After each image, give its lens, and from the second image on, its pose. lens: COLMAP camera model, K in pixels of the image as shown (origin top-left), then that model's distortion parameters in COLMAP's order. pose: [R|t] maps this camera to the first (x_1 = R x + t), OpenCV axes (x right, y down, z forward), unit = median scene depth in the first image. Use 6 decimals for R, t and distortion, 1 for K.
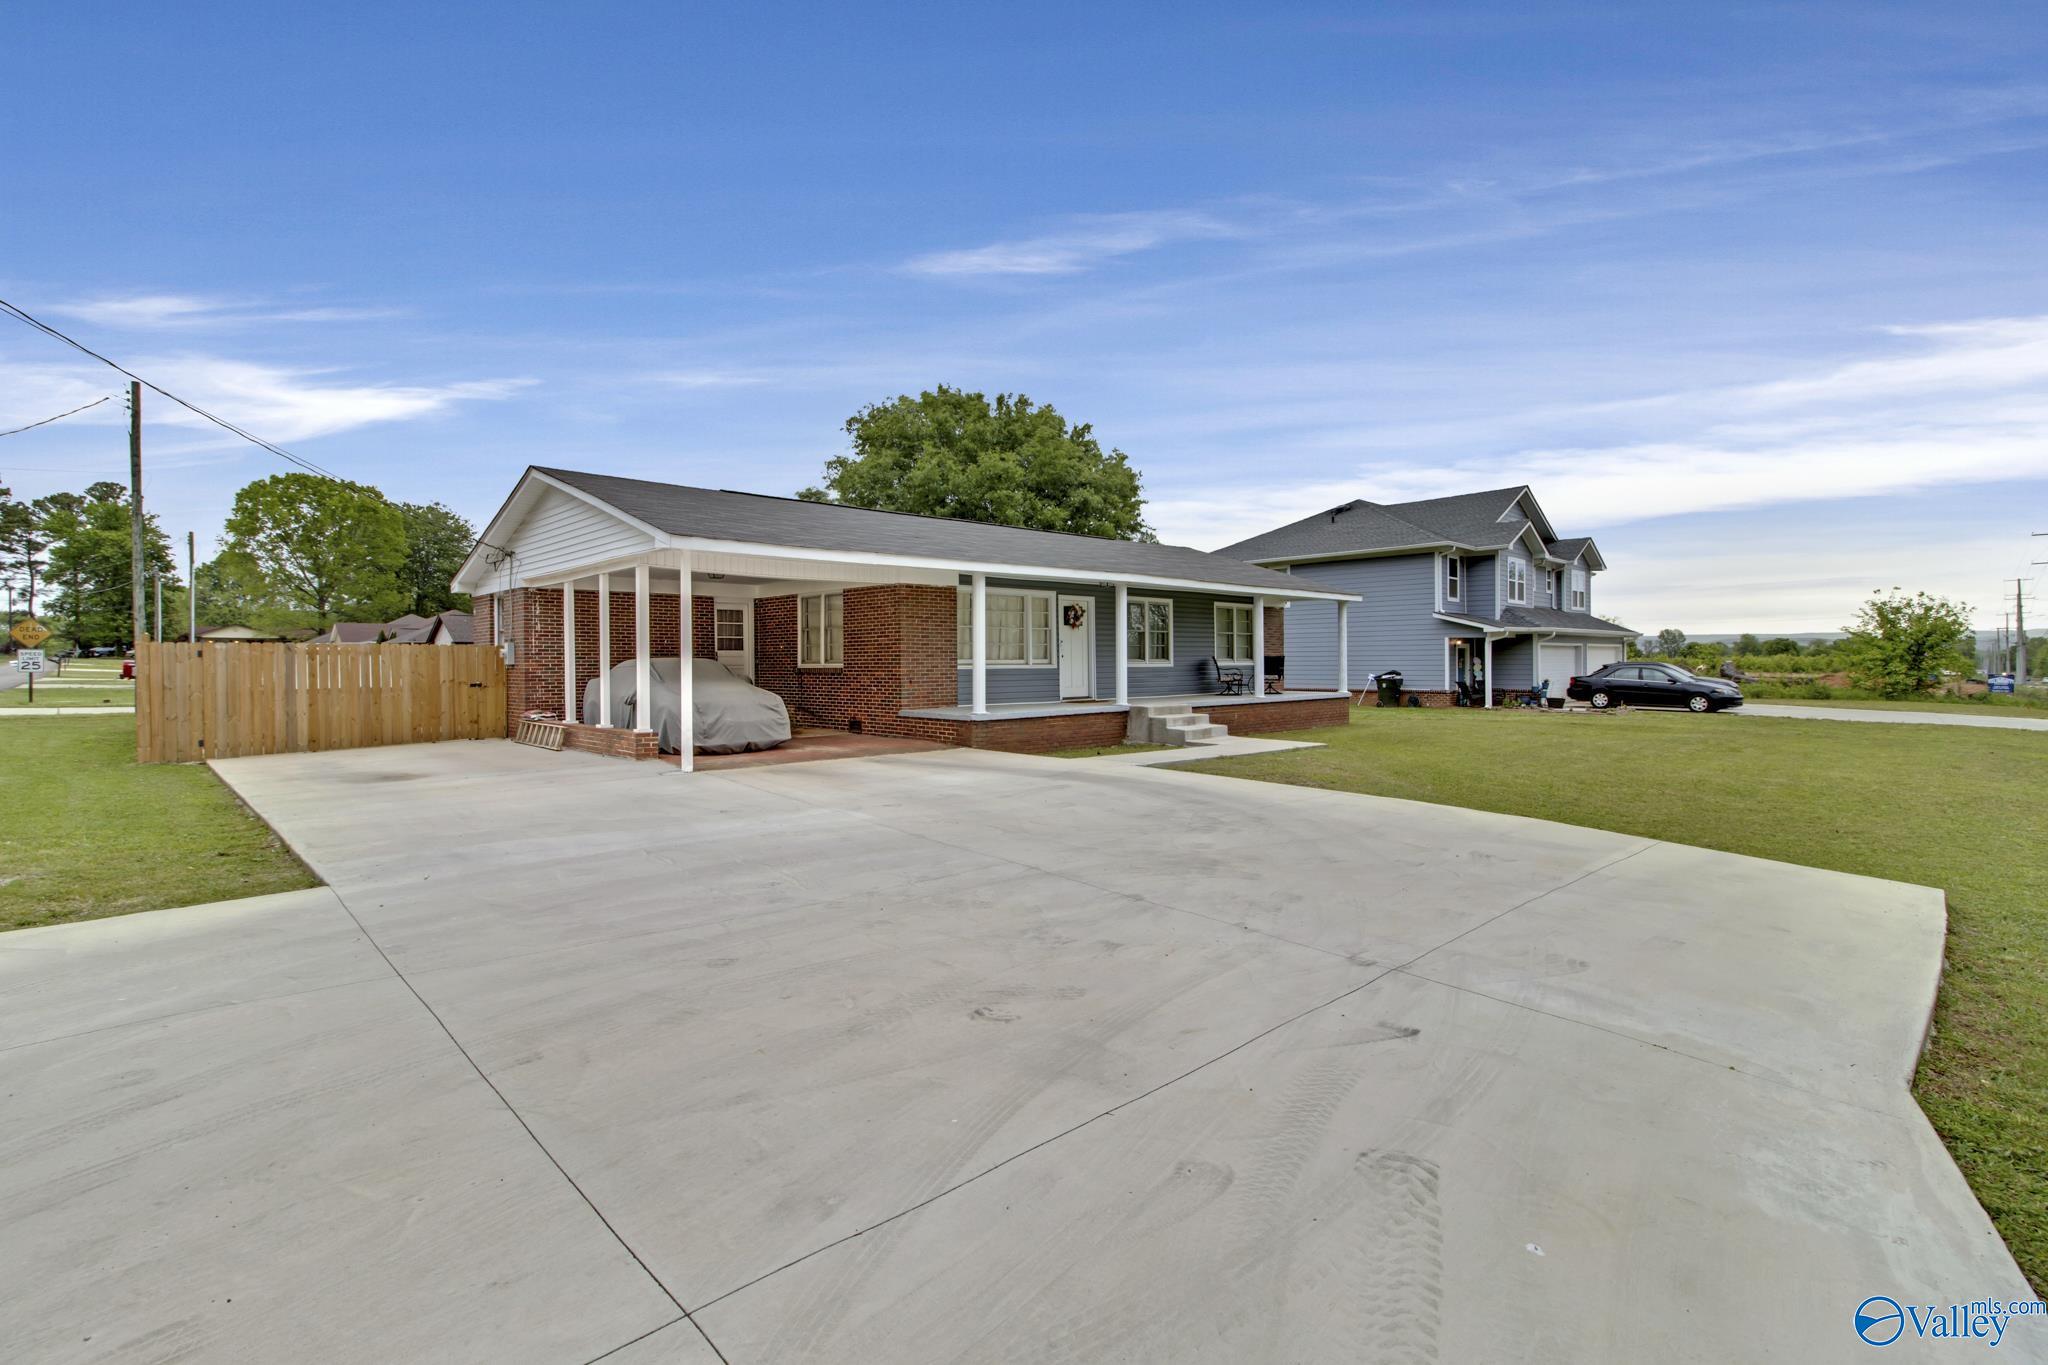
lens RADIAL K [[934.4, 0, 1016.9], [0, 934.4, 678.3], [0, 0, 1]] dist [0.001588, 0.000853]
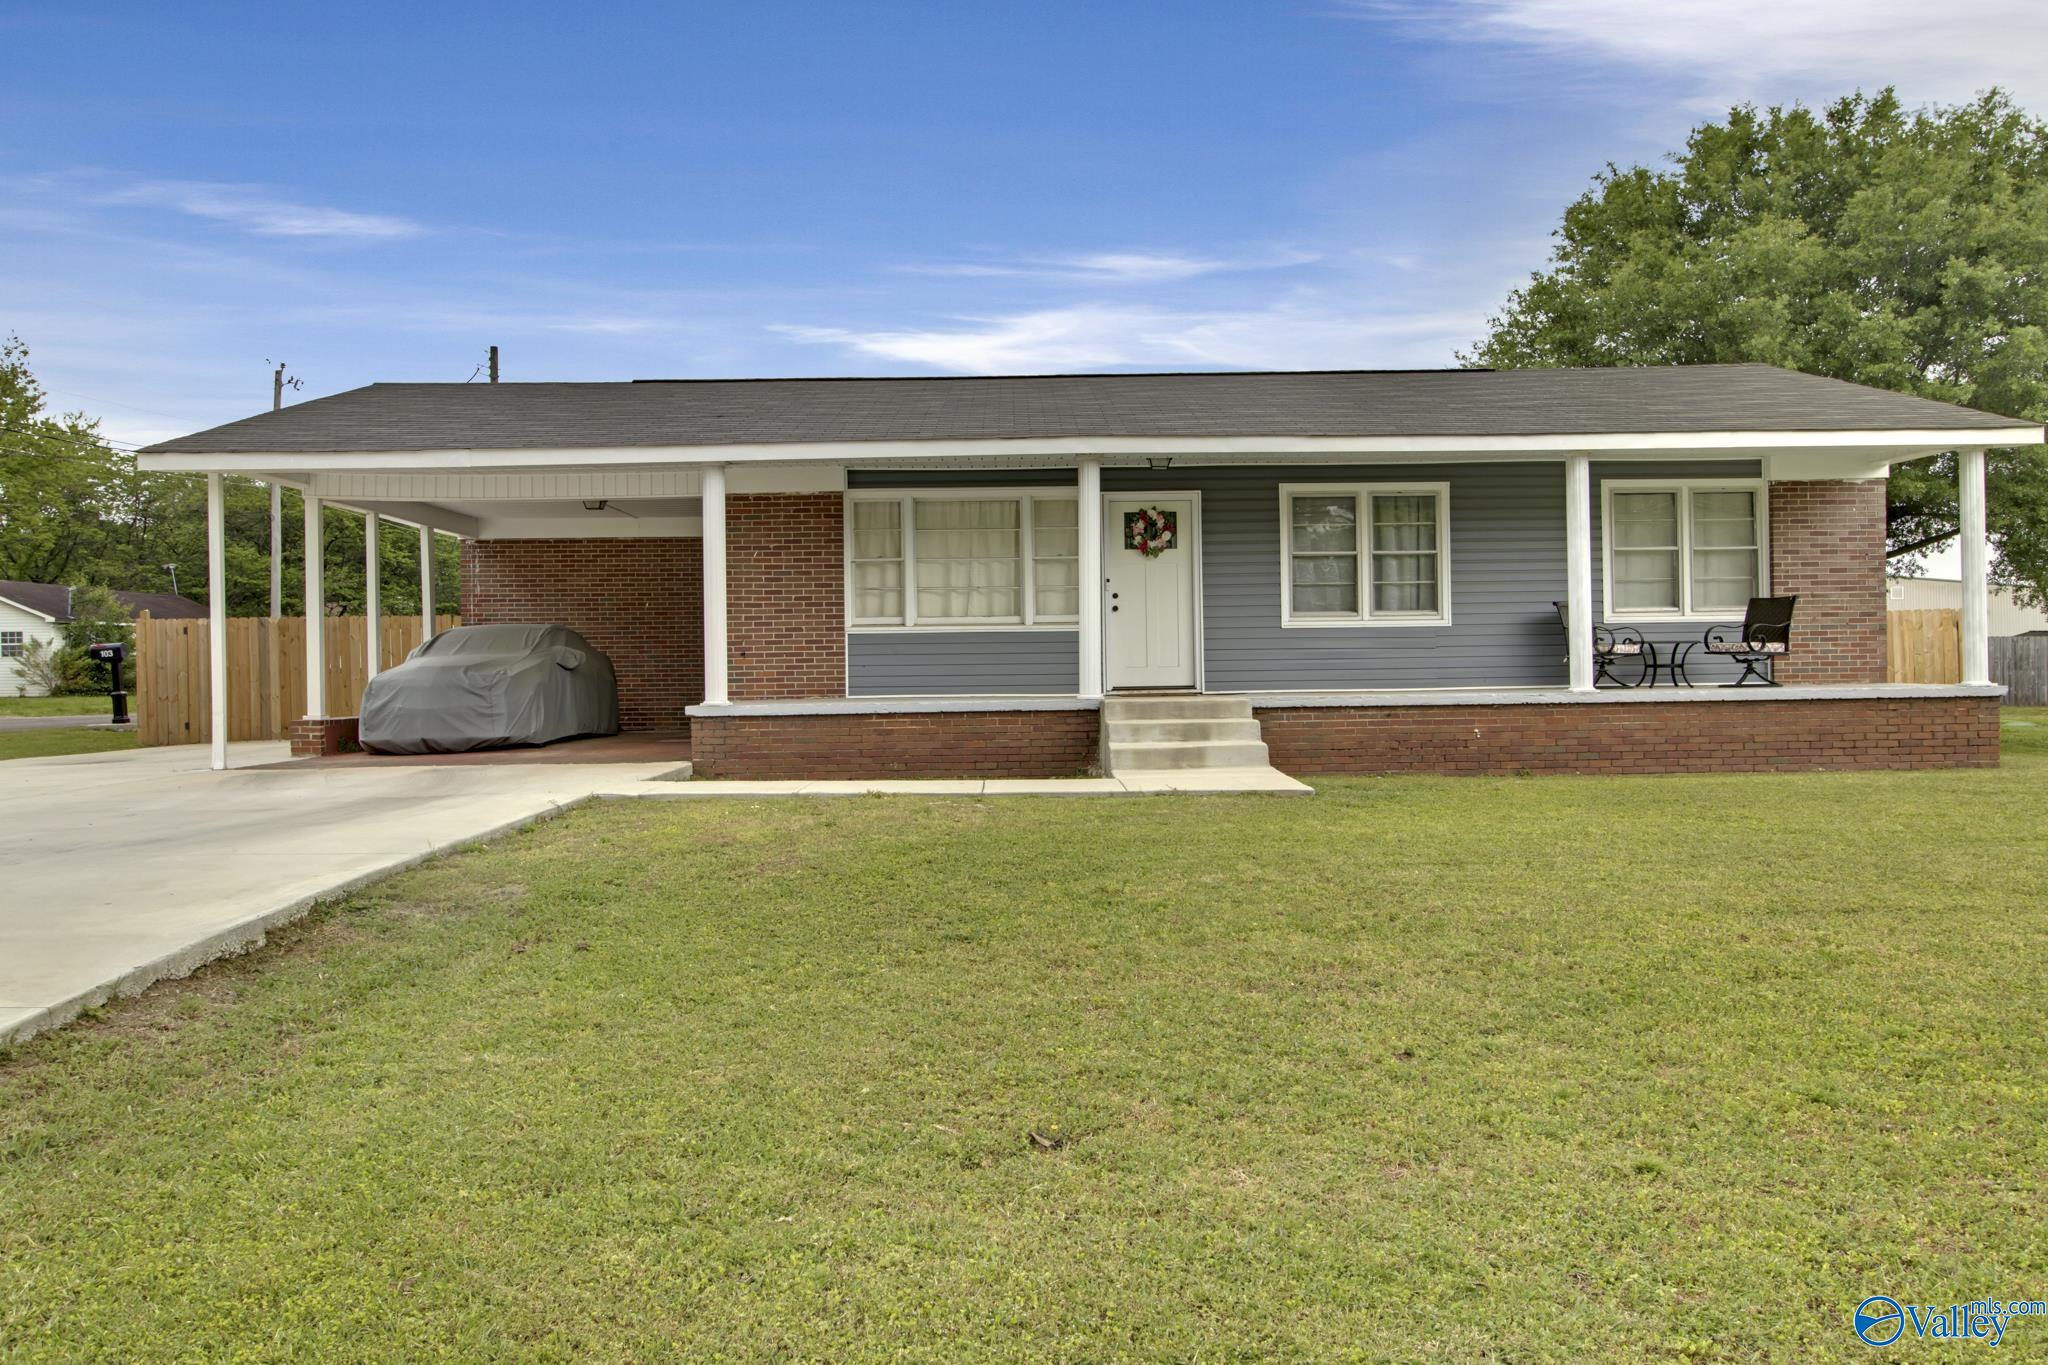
lens RADIAL K [[1503.6, 0, 1056.7], [0, 1503.6, 684.9], [0, 0, 1]] dist [0.002629, 0.005885]
pose [[0.741261, 0.001741, -0.671215, 0.351534], [-0.002768, 0.999996, -0.000463, 0.011849], [0.671211, 0.002201, 0.741263, 0.208615]]
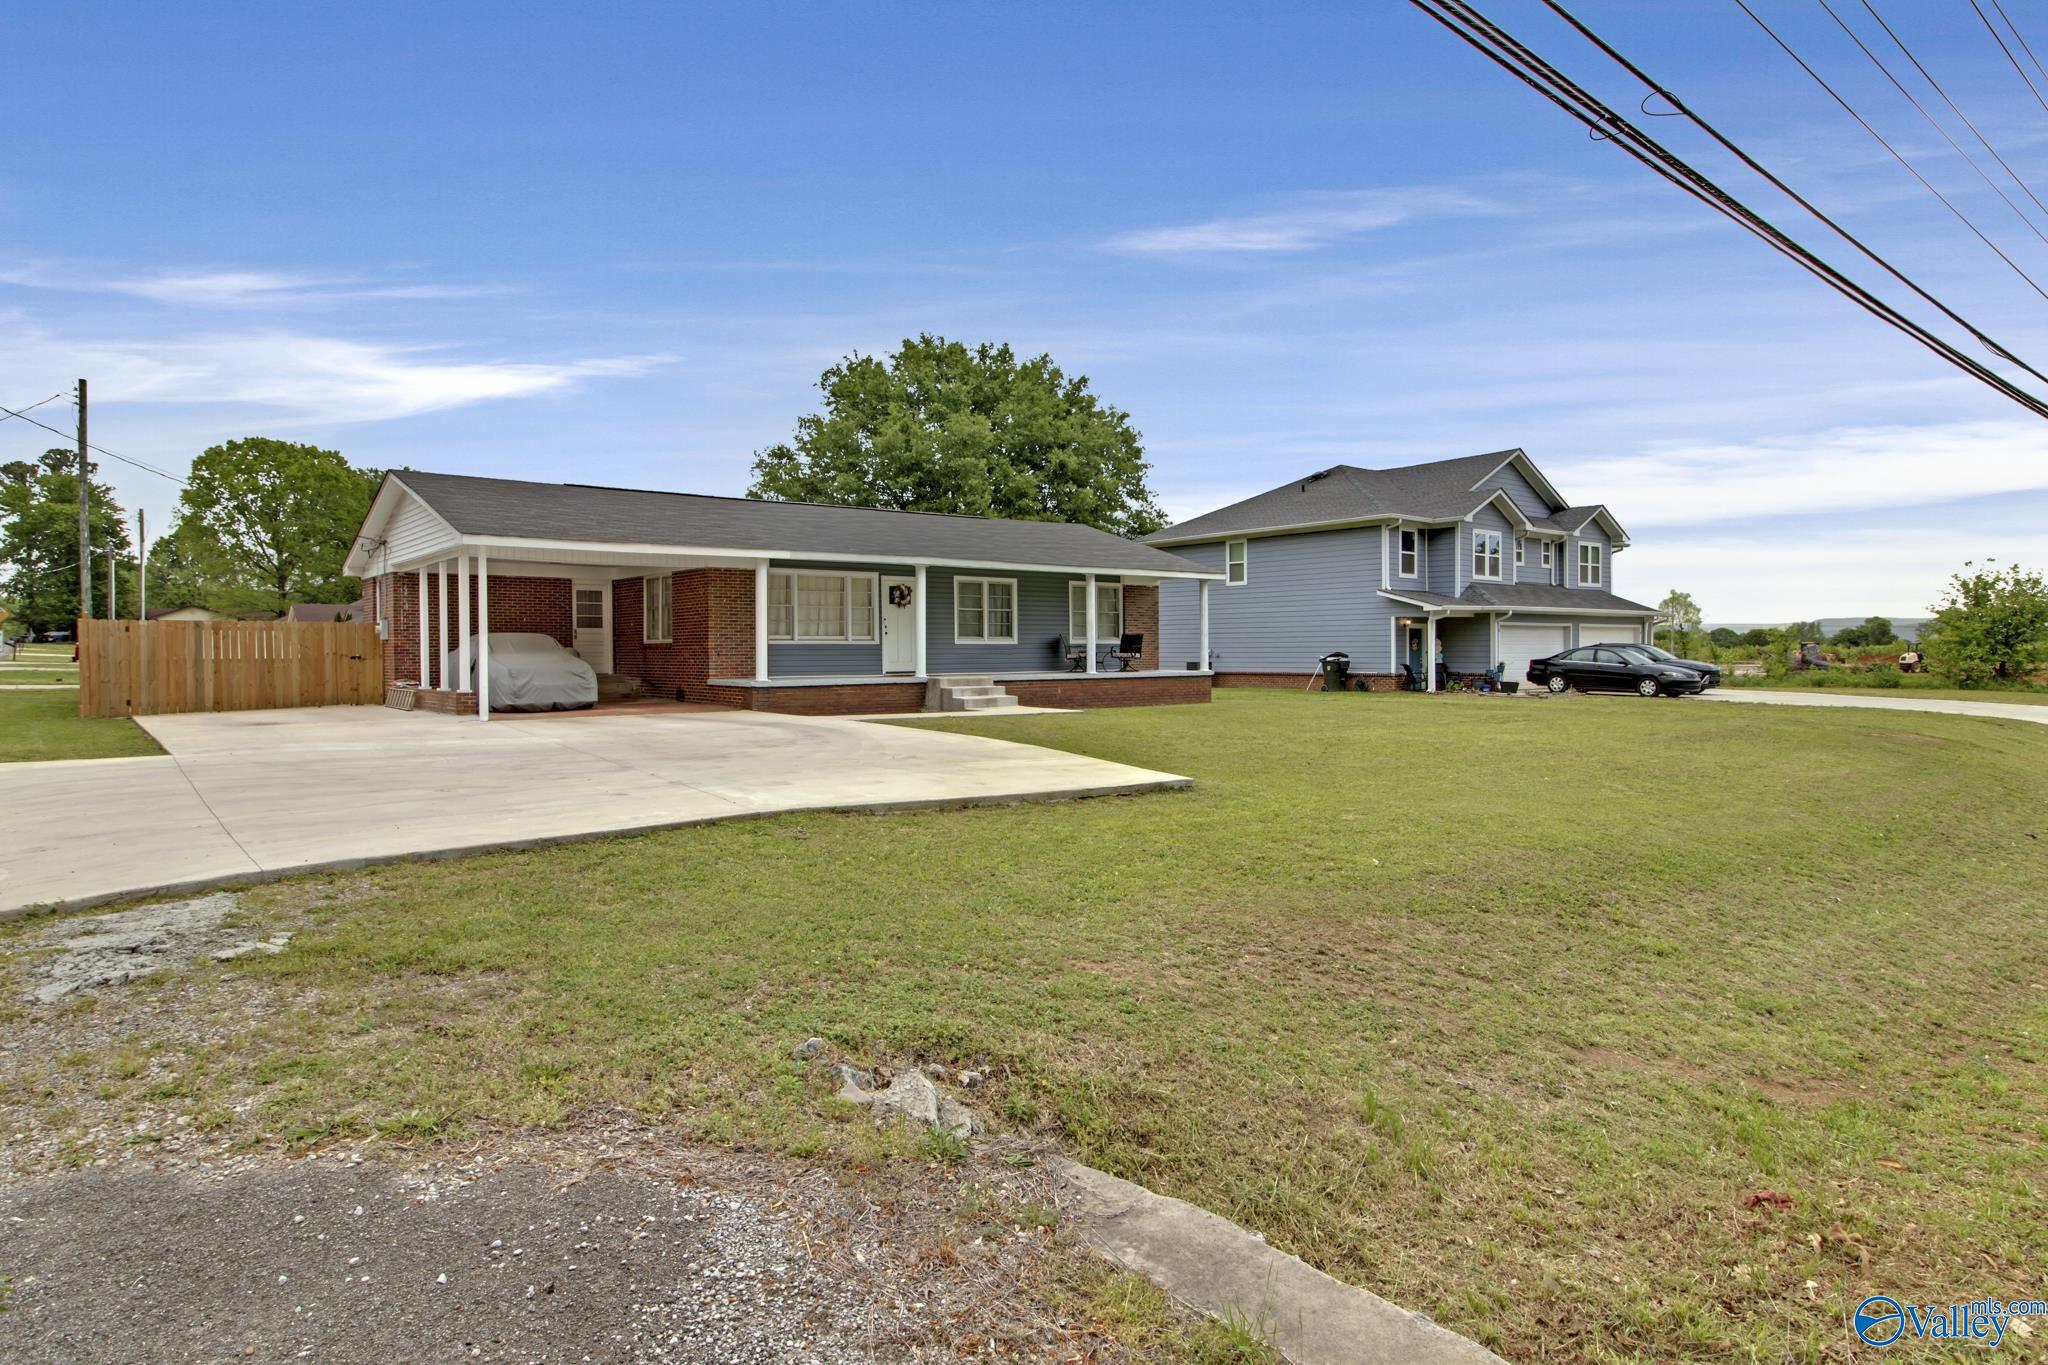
lens RADIAL K [[1164.6, 0, 1024.0], [0, 1164.6, 682.5], [0, 0, 1]] dist [0.000517, -0.001638]
pose [[0.996739, 0.003334, -0.080619, 0.185942], [-0.002572, 0.999951, 0.009555, 0.011685], [0.080647, -0.009316, 0.996699, -0.187720]]
